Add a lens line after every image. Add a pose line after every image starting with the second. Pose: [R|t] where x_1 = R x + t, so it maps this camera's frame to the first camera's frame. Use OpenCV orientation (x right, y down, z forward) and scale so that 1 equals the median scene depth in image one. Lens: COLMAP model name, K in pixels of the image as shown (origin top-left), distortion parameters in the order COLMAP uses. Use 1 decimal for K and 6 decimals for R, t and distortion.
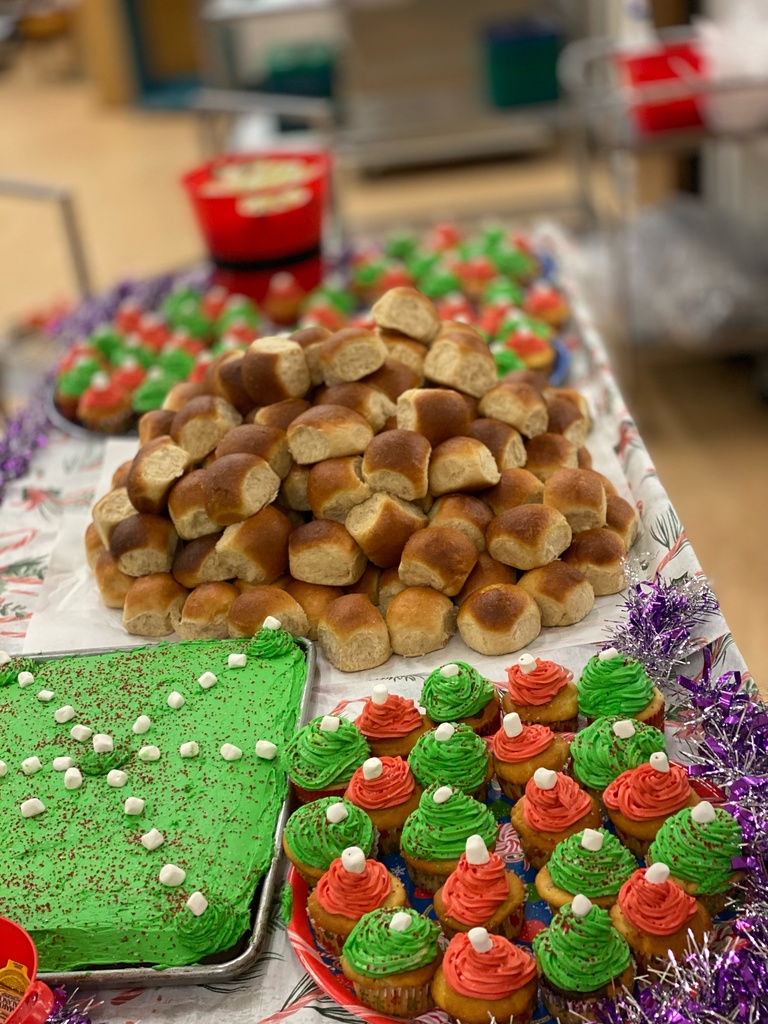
lens RADIAL K [[1563.9, 0, 383.1], [0, 1563.9, 511.8], [0, 0, 1]] dist [0.107198, 0.000000]
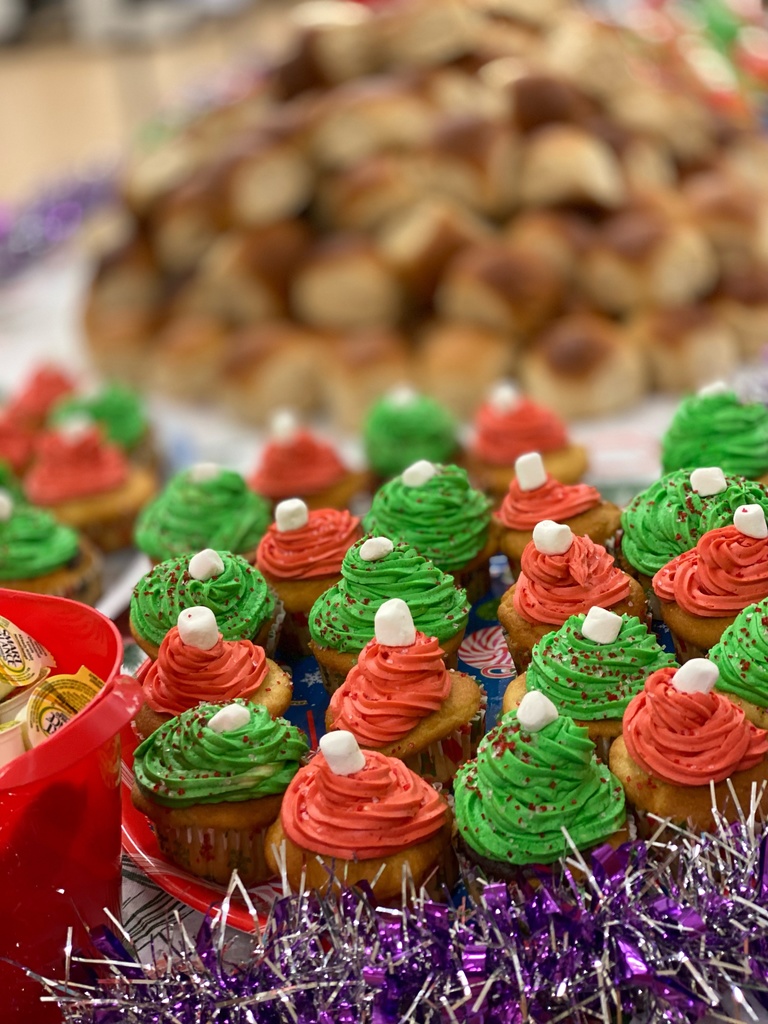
lens RADIAL K [[1563.9, 0, 385.1], [0, 1563.9, 512.7], [0, 0, 1]] dist [0.107198, 0.000000]
pose [[0.980888, 0.071403, -0.180997, 0.149908], [-0.070229, 0.997448, 0.012898, 0.159731], [0.181456, 0.000060, 0.983399, 0.412924]]
